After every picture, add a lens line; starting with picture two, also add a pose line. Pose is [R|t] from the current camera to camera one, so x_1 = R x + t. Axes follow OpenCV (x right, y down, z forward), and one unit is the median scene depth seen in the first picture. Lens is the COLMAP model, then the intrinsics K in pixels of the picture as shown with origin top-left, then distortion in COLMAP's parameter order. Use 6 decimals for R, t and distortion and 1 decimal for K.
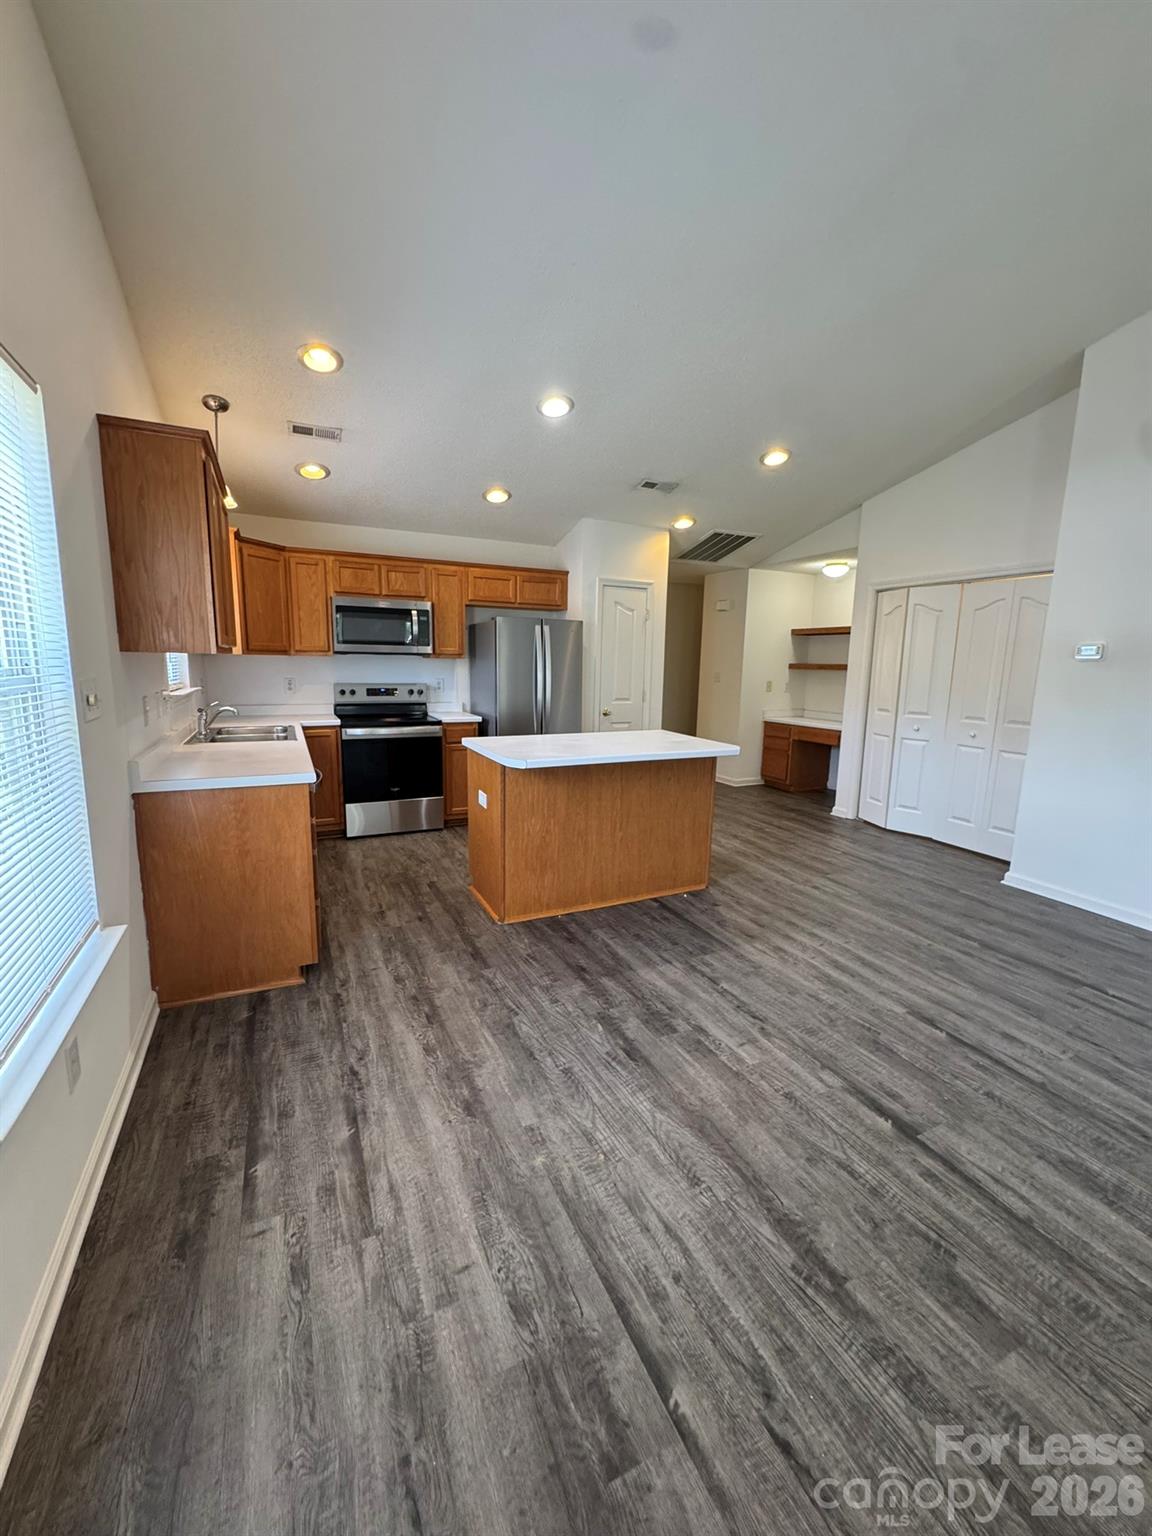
lens RADIAL K [[614.3, 0, 576.0], [0, 614.3, 768.0], [0, 0, 1]] dist [-0.001519, 0.000303]
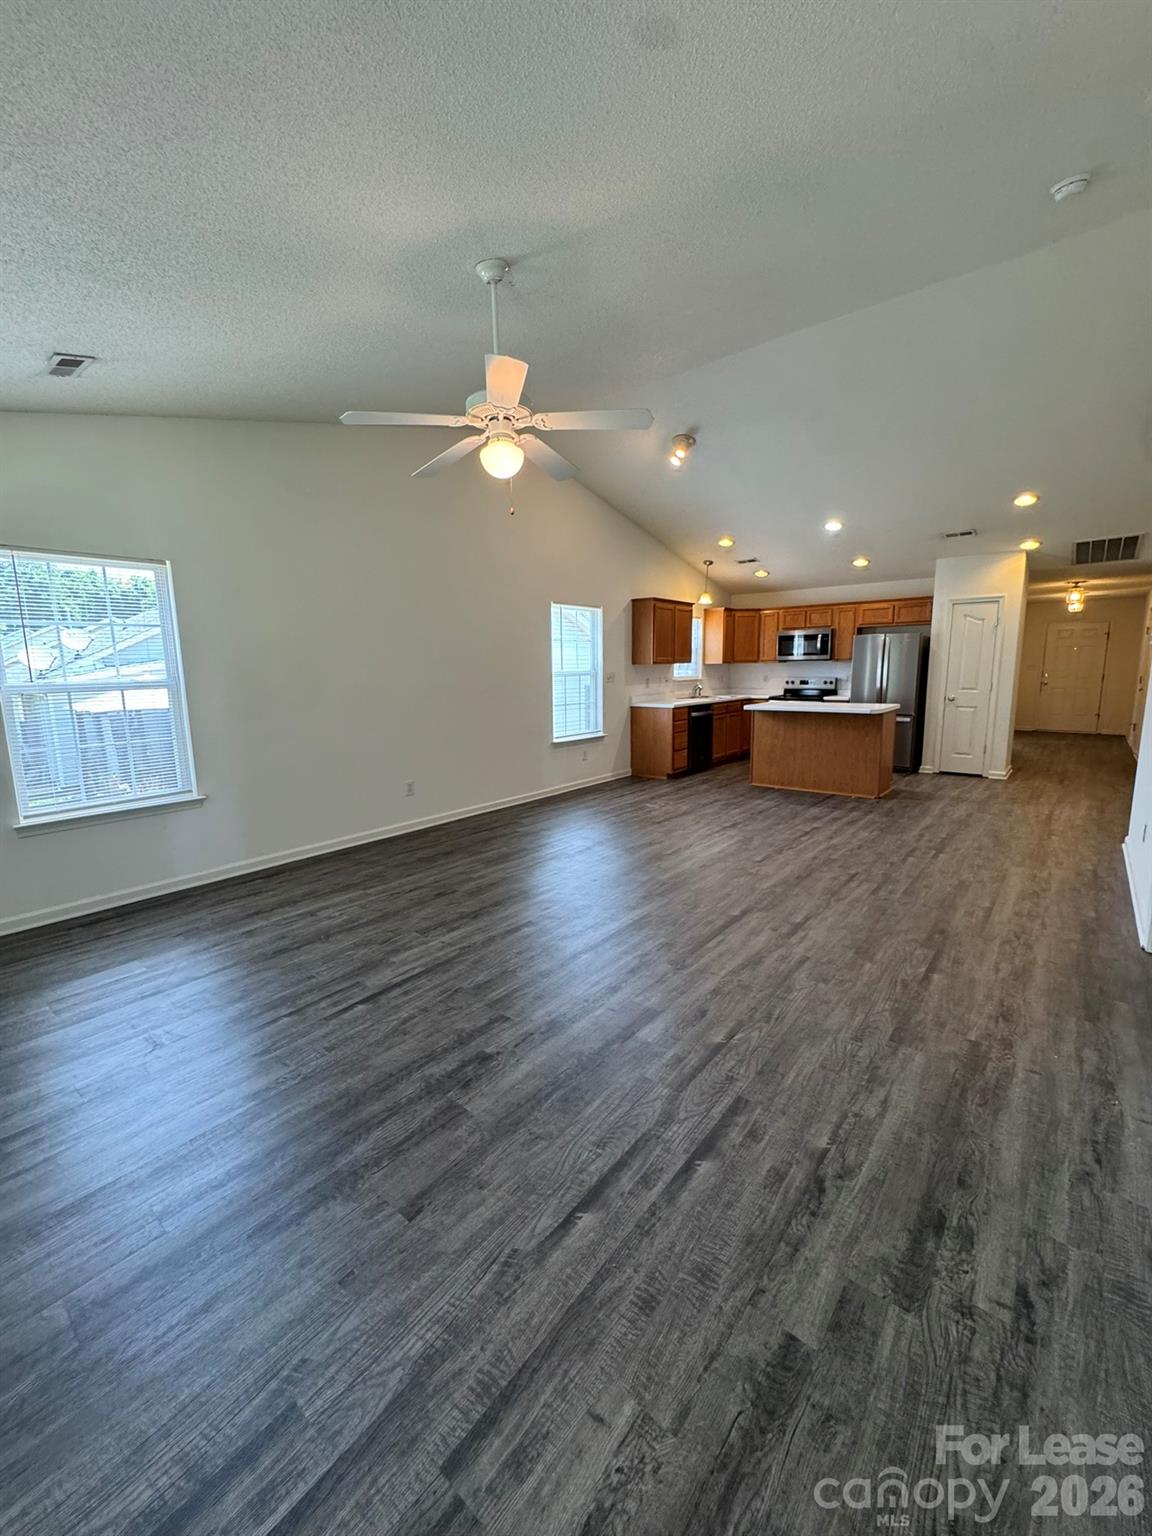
lens RADIAL K [[614.3, 0, 576.0], [0, 614.3, 768.0], [0, 0, 1]] dist [-0.001519, 0.000303]
pose [[0.425052, 0.121278, -0.897007, 2.308122], [-0.131575, 0.988736, 0.071333, 0.180211], [0.895555, 0.087703, 0.436222, -0.745406]]
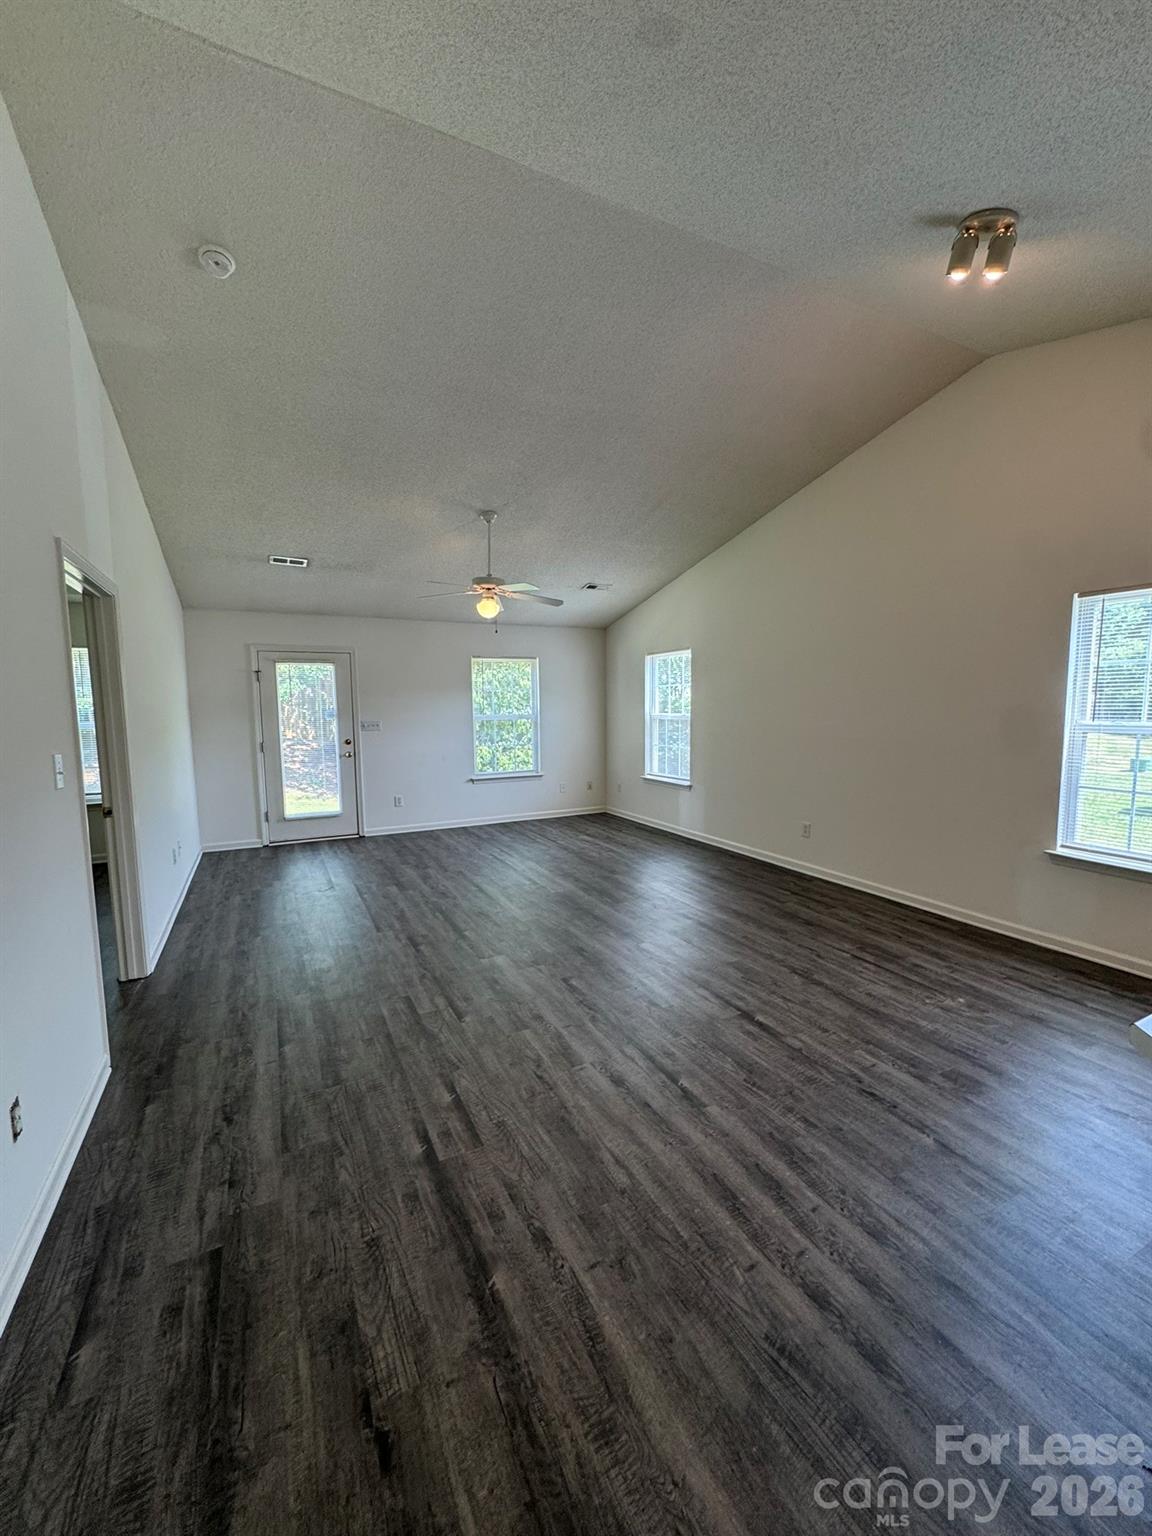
lens RADIAL K [[614.3, 0, 576.0], [0, 614.3, 768.0], [0, 0, 1]] dist [-0.001519, 0.000303]
pose [[-0.999590, -0.007606, -0.027605, 0.854441], [-0.014810, 0.962439, 0.271095, -0.353743], [0.024506, 0.271393, -0.962157, 1.942676]]
